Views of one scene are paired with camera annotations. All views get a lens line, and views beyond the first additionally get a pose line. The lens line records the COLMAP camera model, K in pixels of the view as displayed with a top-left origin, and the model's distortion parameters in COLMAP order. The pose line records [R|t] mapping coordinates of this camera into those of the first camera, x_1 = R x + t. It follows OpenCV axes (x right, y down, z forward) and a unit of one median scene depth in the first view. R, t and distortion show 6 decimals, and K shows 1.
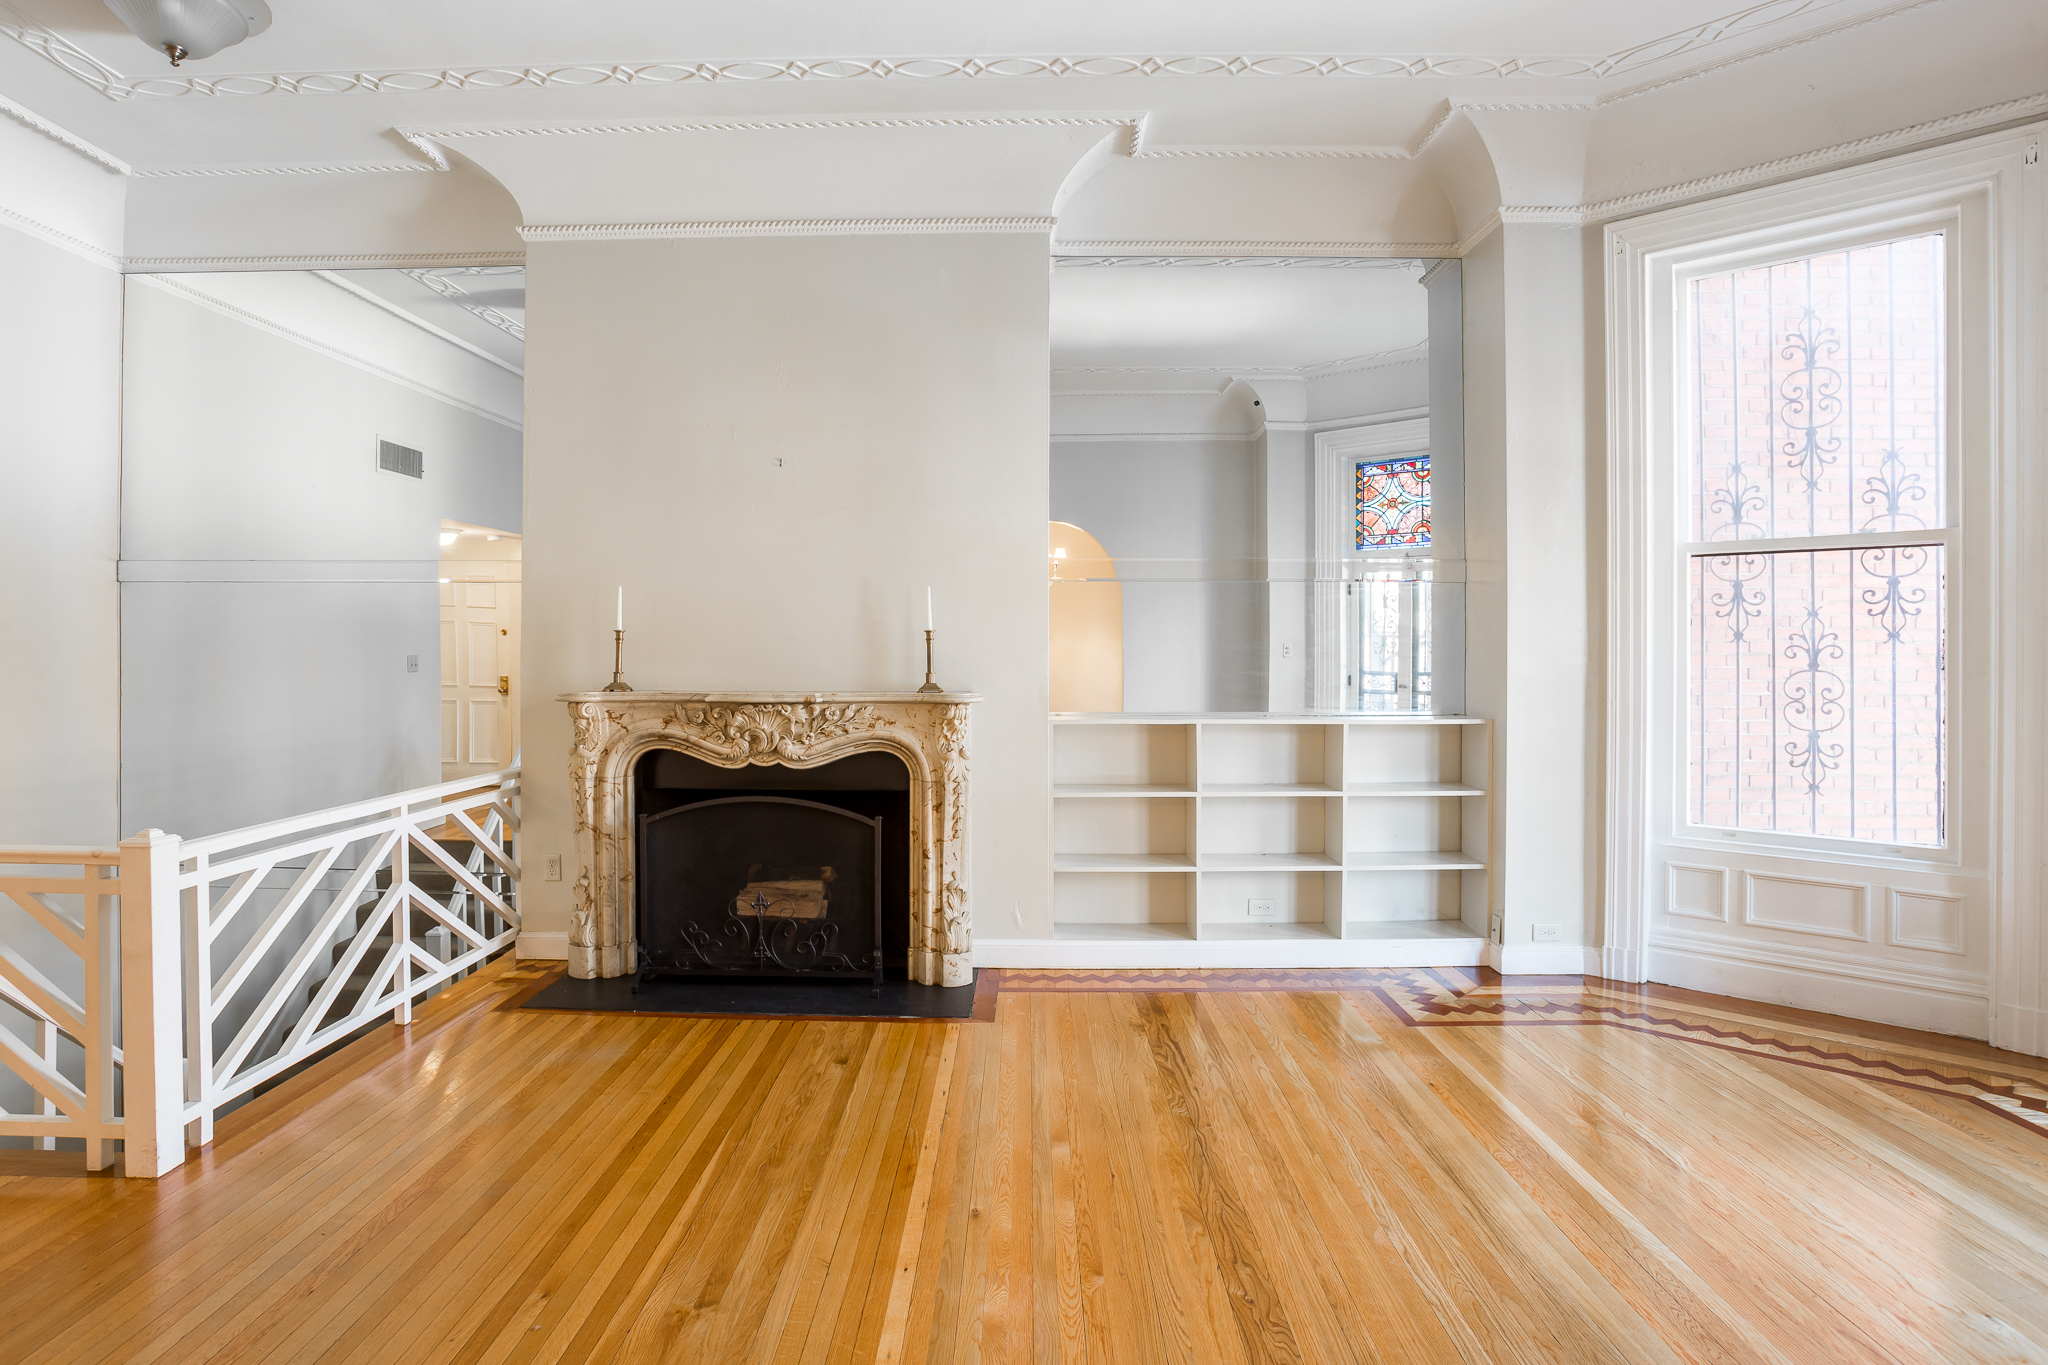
lens RADIAL K [[1036.8, 0, 1021.2], [0, 1036.8, 657.1], [0, 0, 1]] dist [-0.036074, 0.000346]
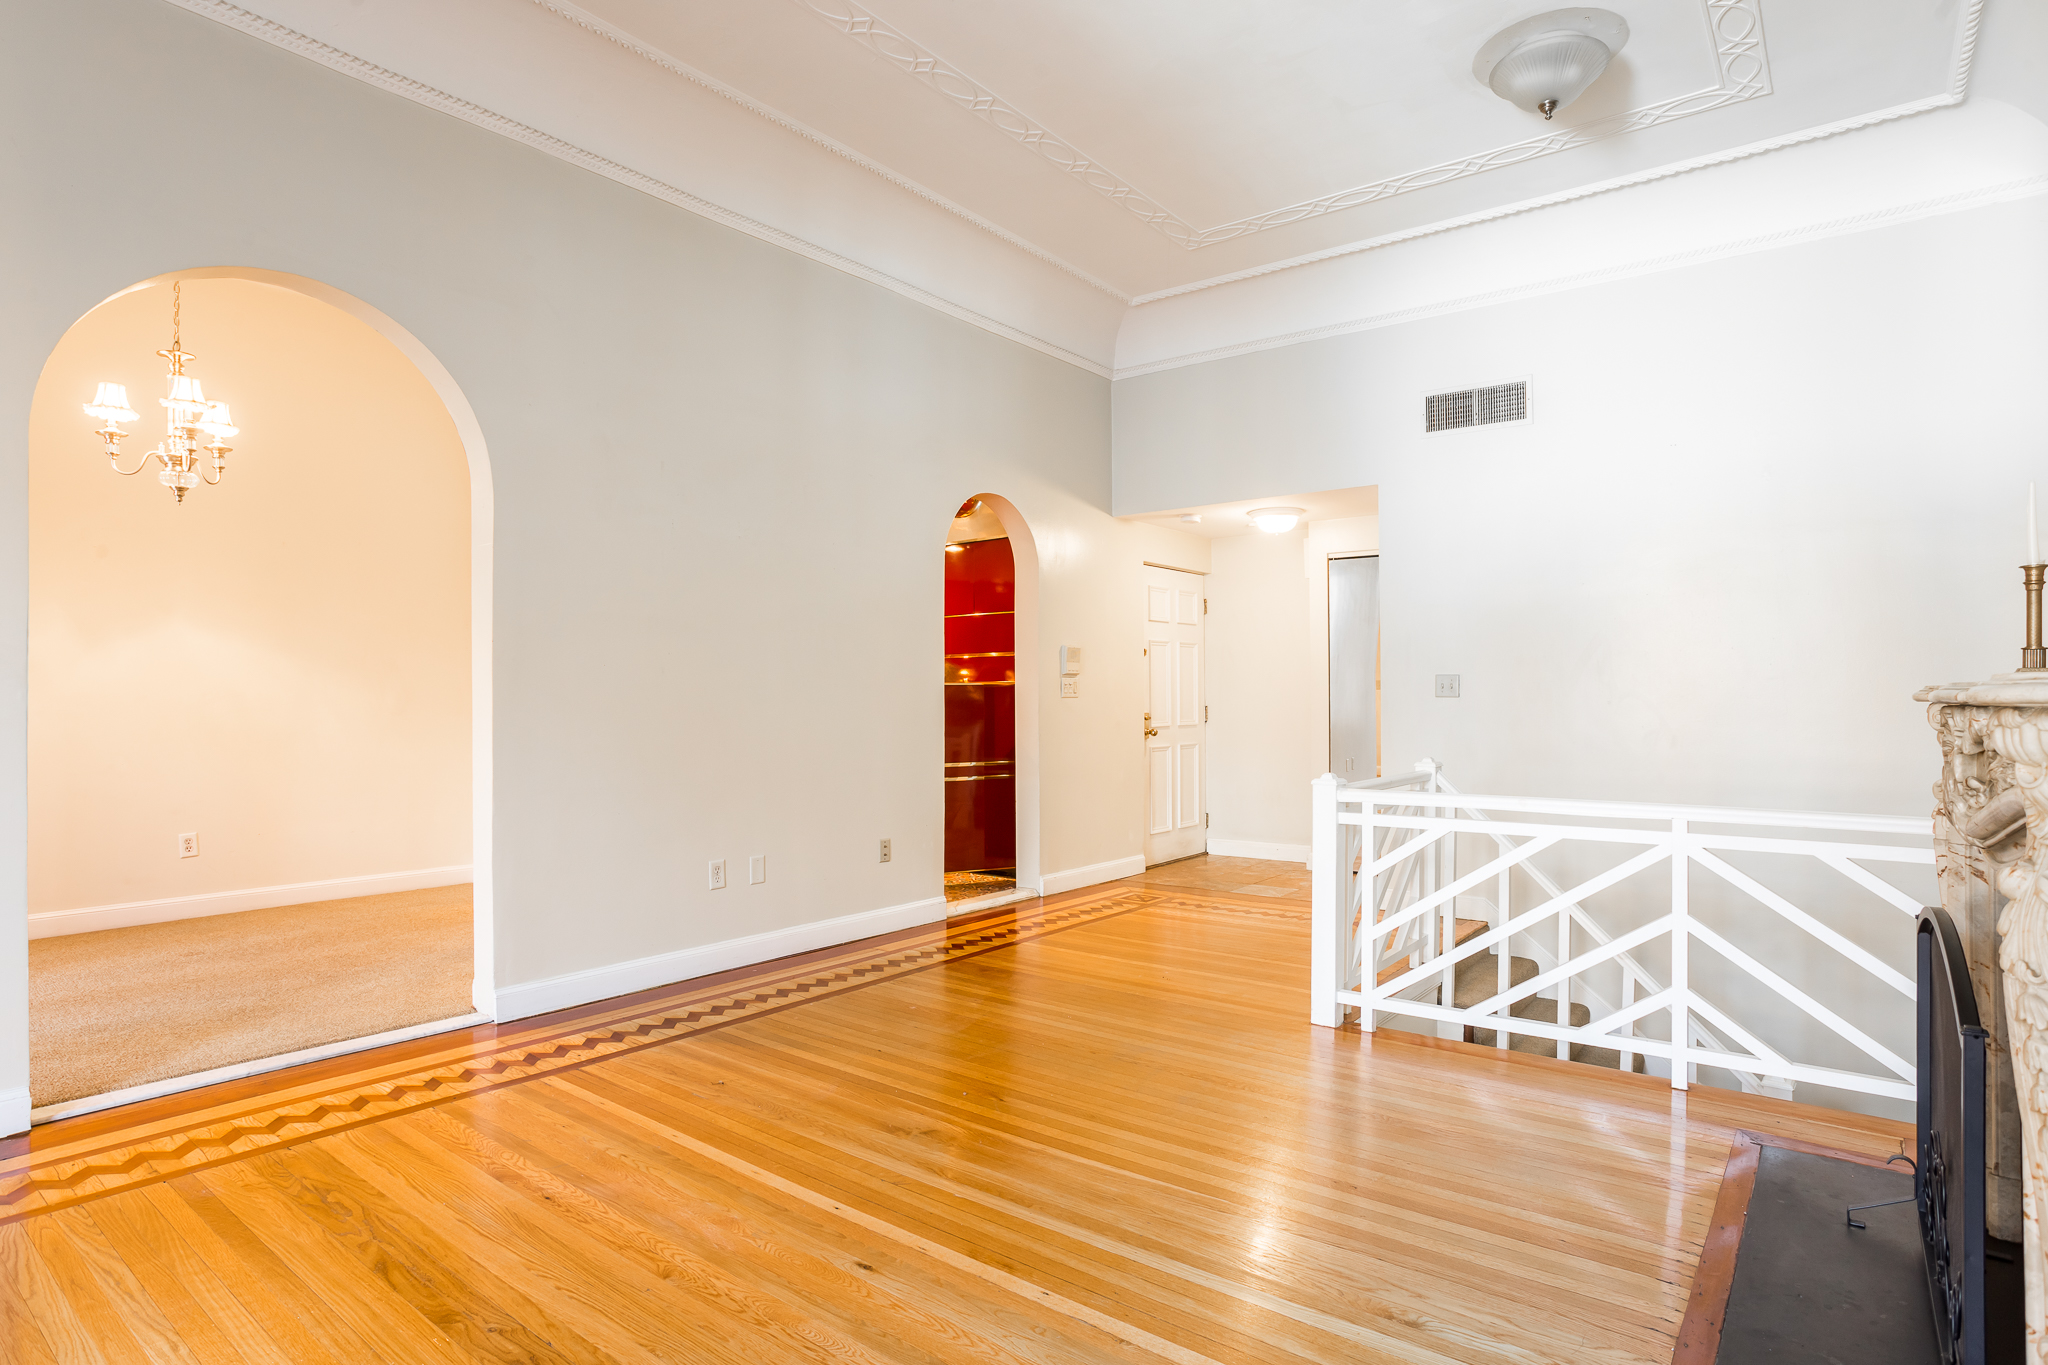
lens RADIAL K [[1085.4, 0, 1024.0], [0, 1085.4, 682.5], [0, 0, 1]] dist [-0.079866, 0.050370]
pose [[-0.599185, -0.013342, -0.800499, 0.365001], [-0.003447, 0.999895, -0.014084, 0.046293], [0.800603, -0.005680, -0.599168, 1.023183]]
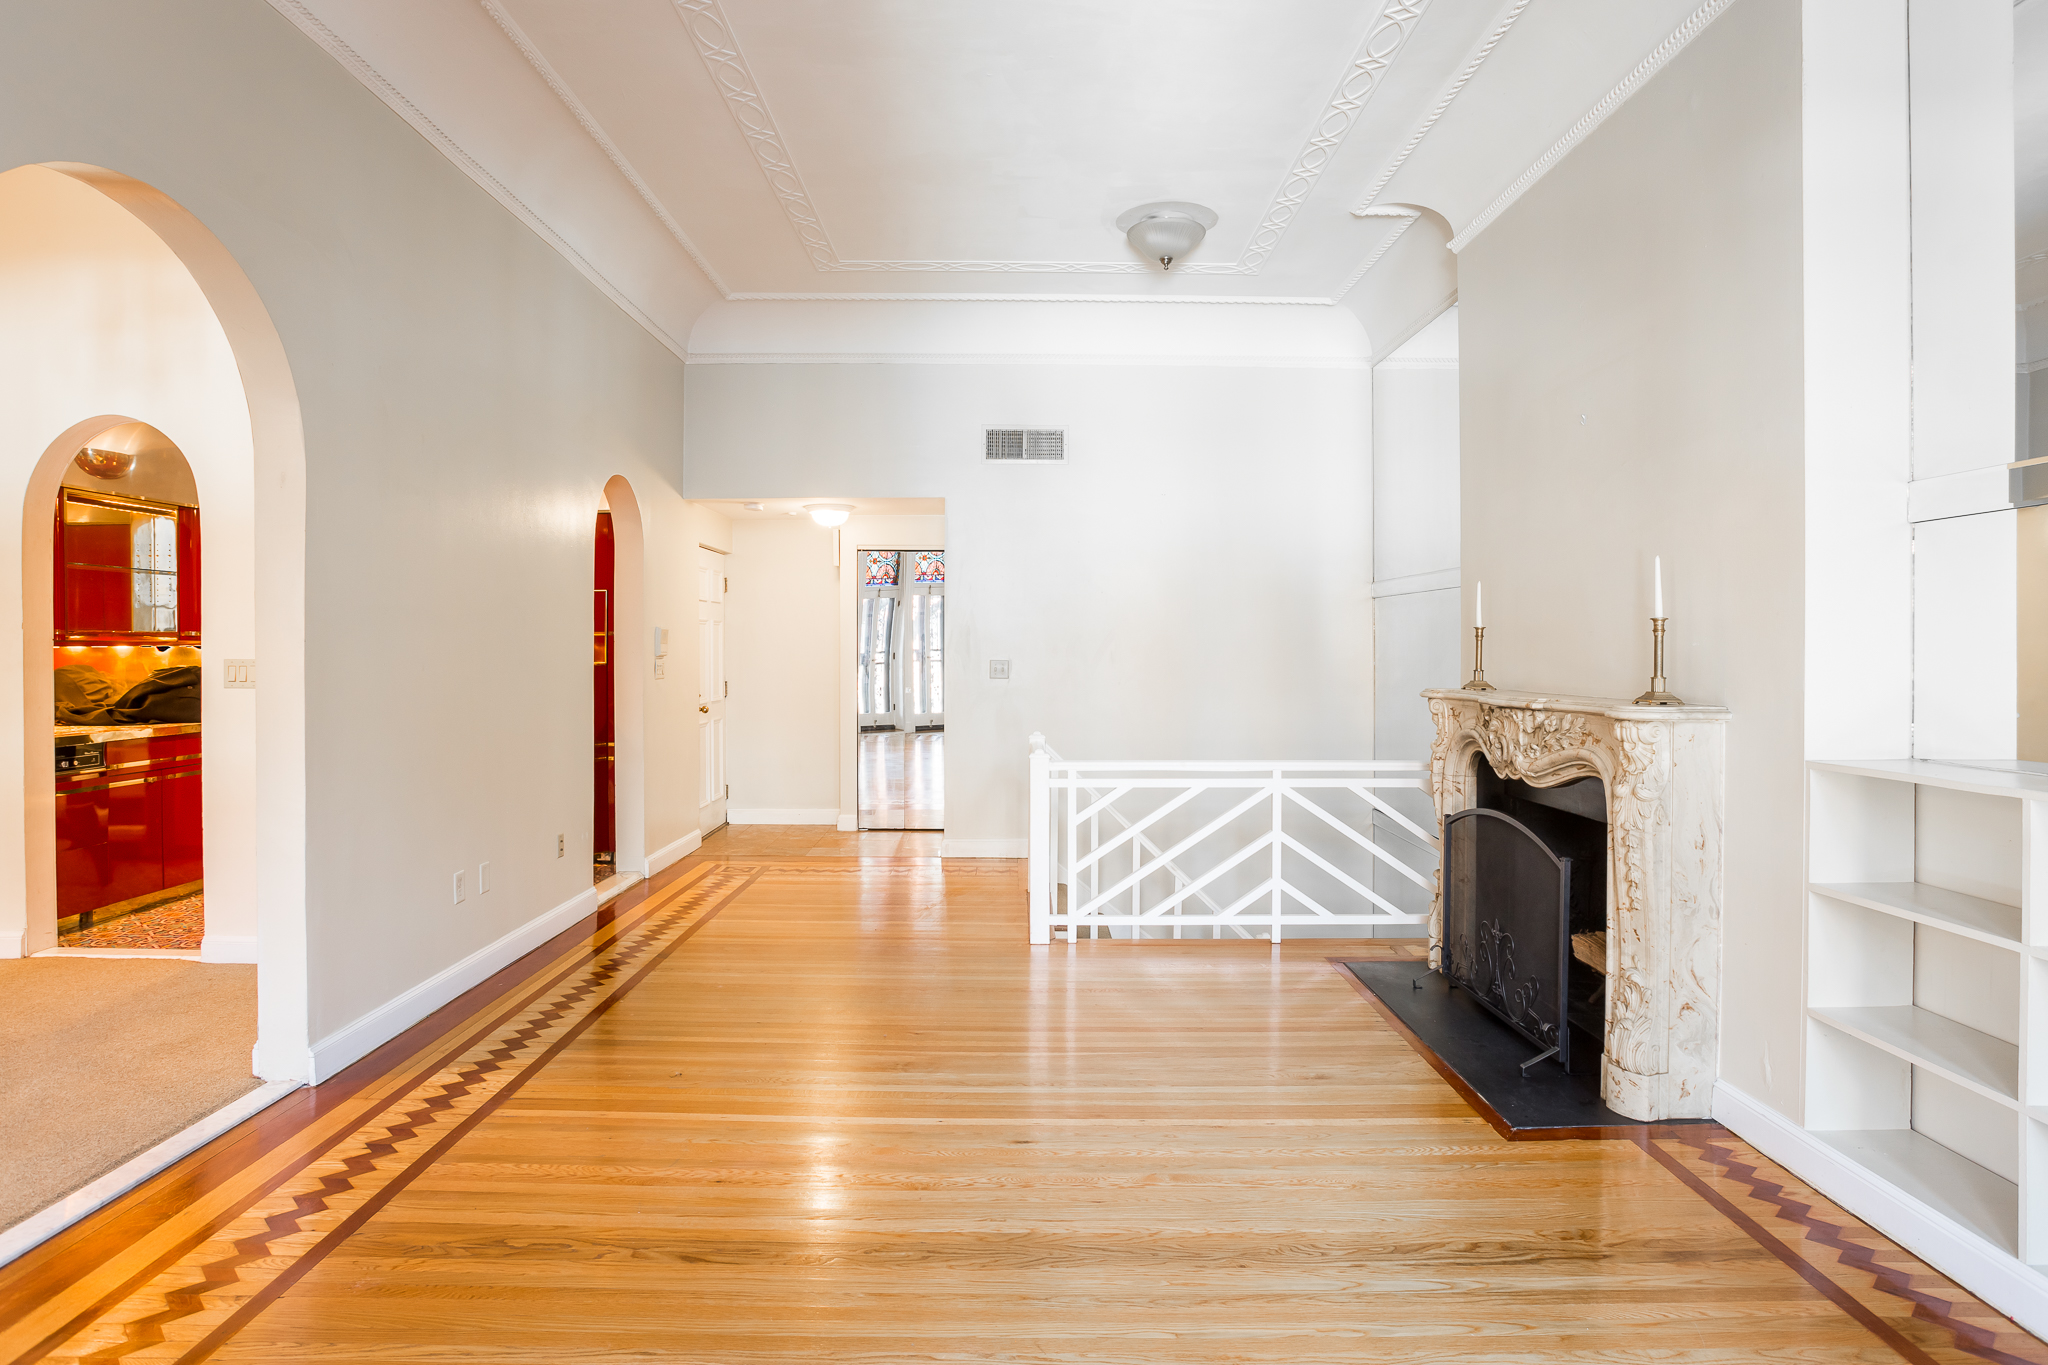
lens RADIAL K [[1145.6, 0, 1023.8], [0, 1145.6, 653.9], [0, 0, 1]] dist [-0.082136, 0.056774]
pose [[0.033204, 0.000548, -0.999448, 0.748460], [-0.008371, 0.999965, 0.000271, 0.003112], [0.999414, 0.008358, 0.033207, 0.599371]]
